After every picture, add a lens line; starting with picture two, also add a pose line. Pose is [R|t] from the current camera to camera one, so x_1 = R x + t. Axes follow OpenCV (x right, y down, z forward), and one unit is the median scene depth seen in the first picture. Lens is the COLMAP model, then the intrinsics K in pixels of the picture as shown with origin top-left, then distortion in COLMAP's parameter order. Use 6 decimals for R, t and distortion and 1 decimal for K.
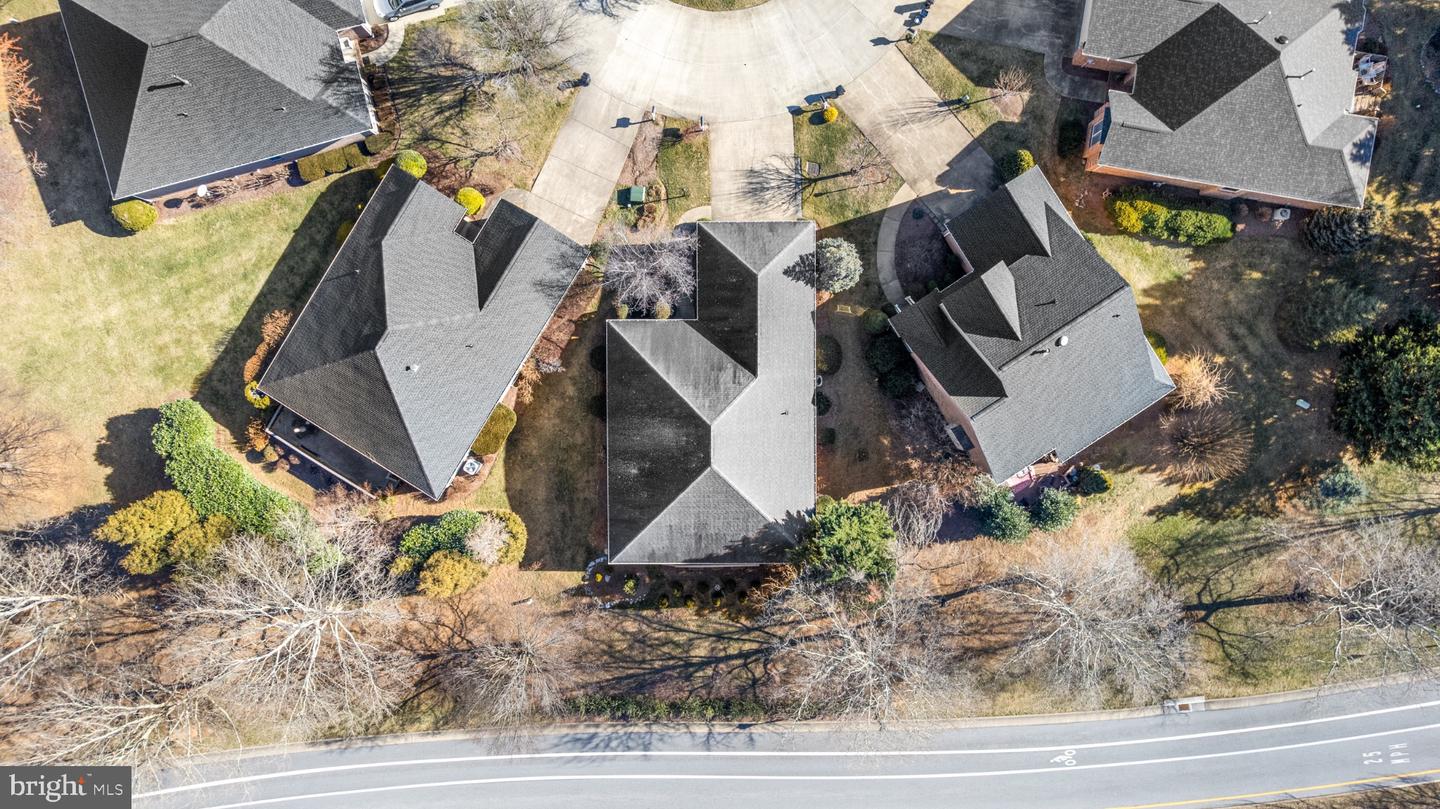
lens RADIAL K [[925.8, 0, 723.5], [0, 925.8, 401.9], [0, 0, 1]] dist [-0.069446, 0.061480]
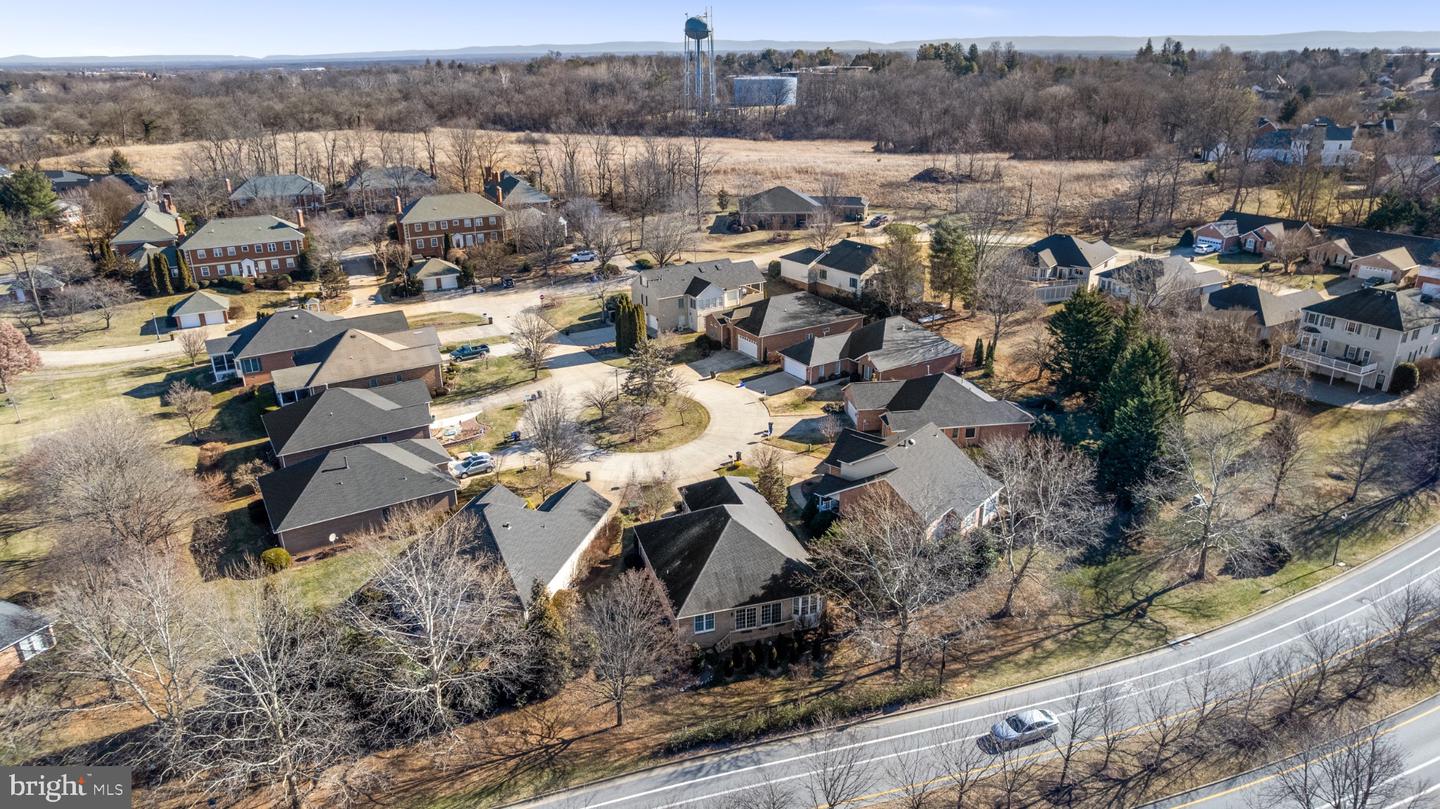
lens RADIAL K [[925.8, 0, 723.5], [0, 925.8, 401.9], [0, 0, 1]] dist [-0.069446, 0.061480]
pose [[0.956058, -0.120108, 0.267446, -0.337134], [0.292597, 0.333484, -0.896201, 1.127325], [0.018452, 0.935074, 0.353973, 0.300178]]
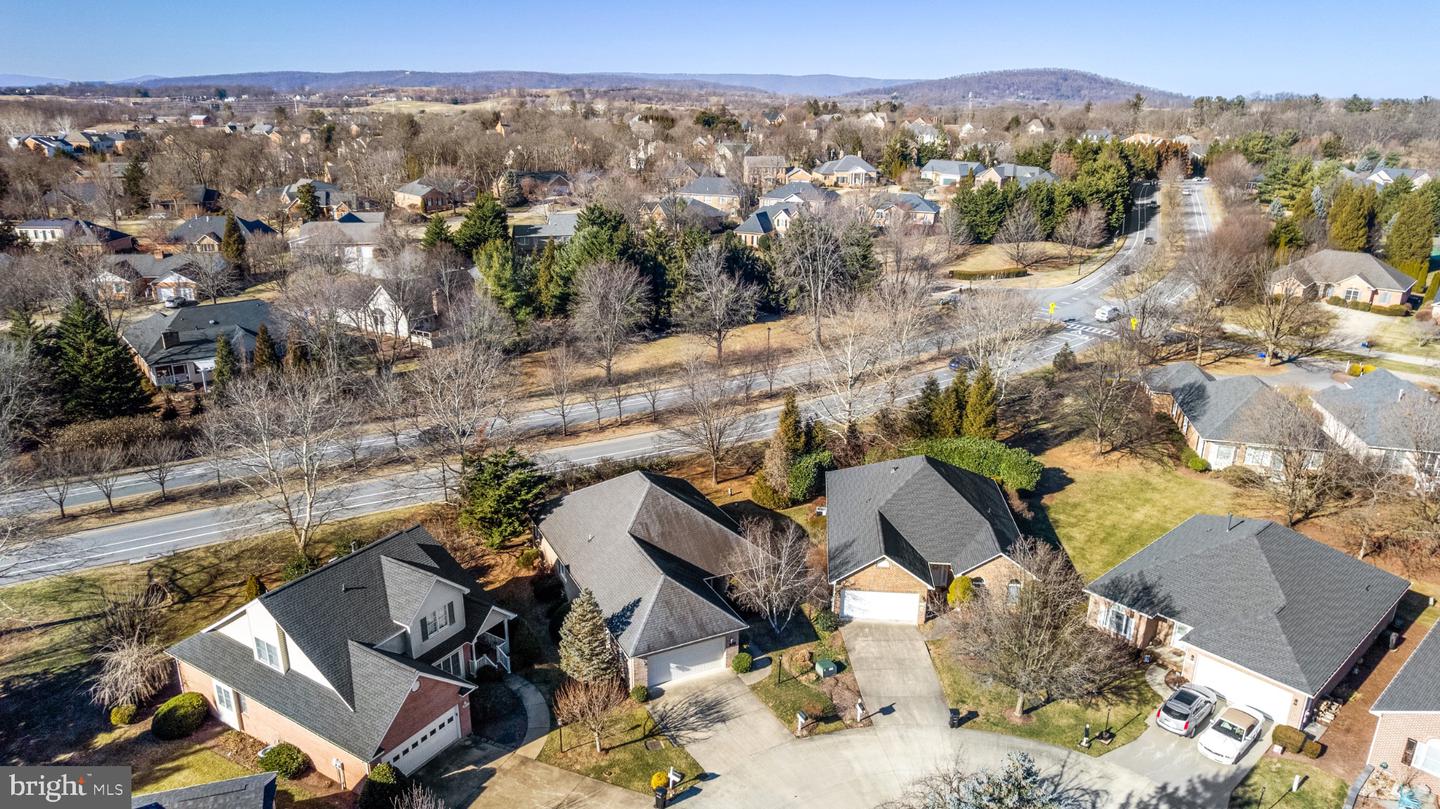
lens RADIAL K [[925.8, 0, 723.5], [0, 925.8, 401.9], [0, 0, 1]] dist [-0.069446, 0.061480]
pose [[-0.895637, 0.123121, -0.427405, 0.343759], [-0.444162, -0.298408, 0.844792, -0.854894], [-0.023530, 0.946464, 0.321951, 0.470867]]
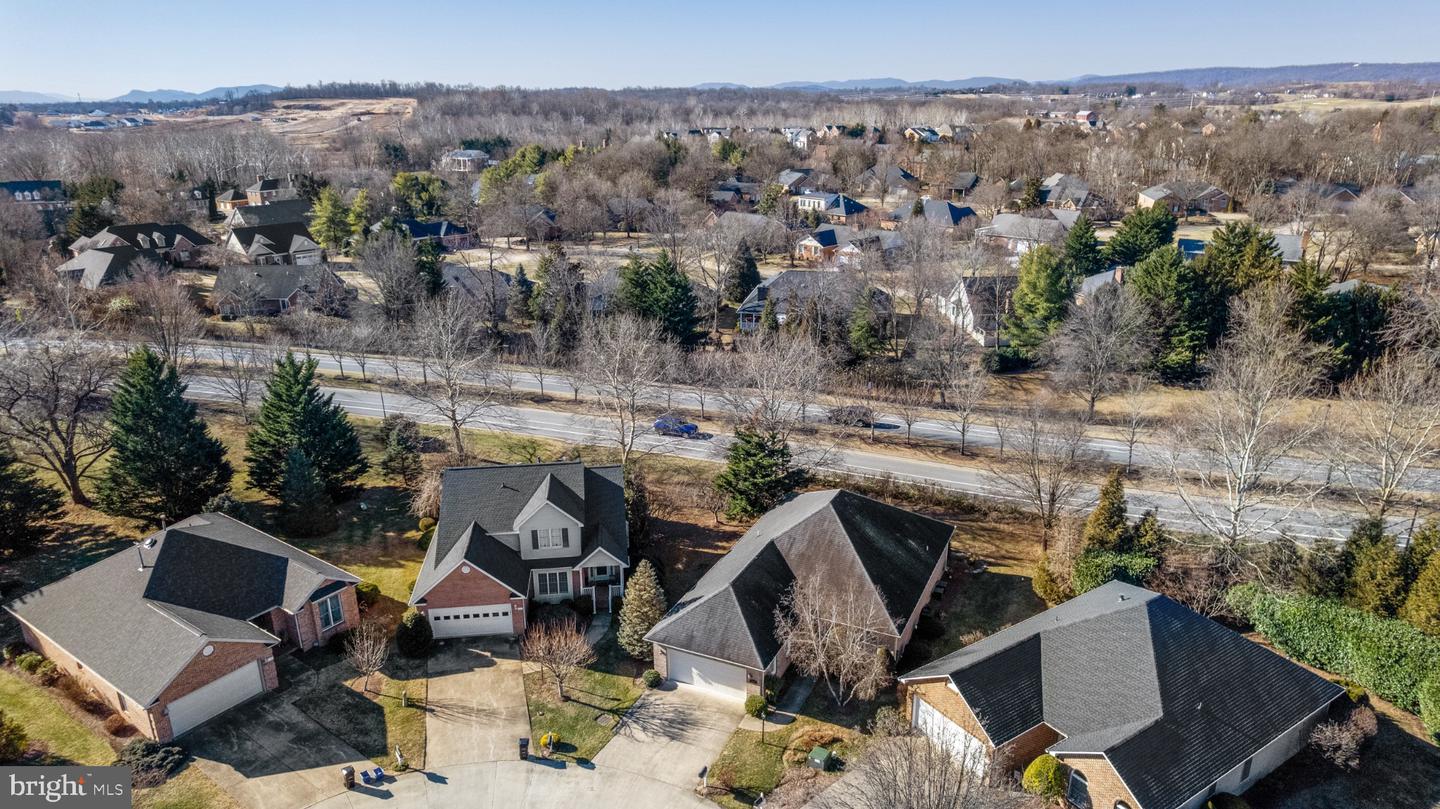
lens RADIAL K [[925.8, 0, 723.5], [0, 925.8, 401.9], [0, 0, 1]] dist [-0.069446, 0.061480]
pose [[-0.904460, -0.136893, 0.403995, -0.287380], [0.426516, -0.303511, 0.852036, -0.816004], [0.005979, 0.942943, 0.332901, 0.466673]]
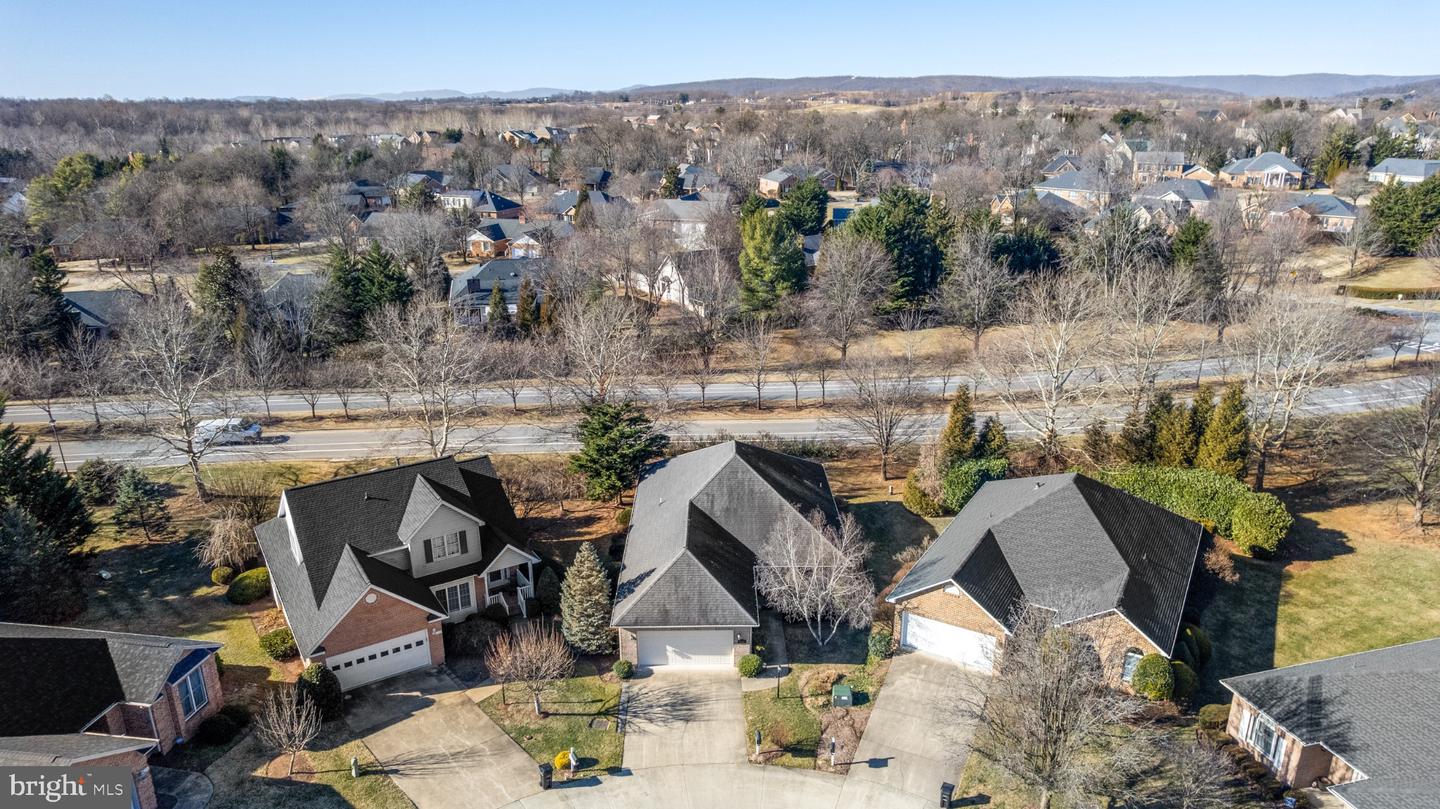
lens RADIAL K [[925.8, 0, 723.5], [0, 925.8, 401.9], [0, 0, 1]] dist [-0.069446, 0.061480]
pose [[-0.999955, 0.000140, -0.009524, 0.009112], [-0.009059, -0.322848, 0.946407, -0.845522], [-0.002943, 0.946451, 0.322835, 0.537164]]
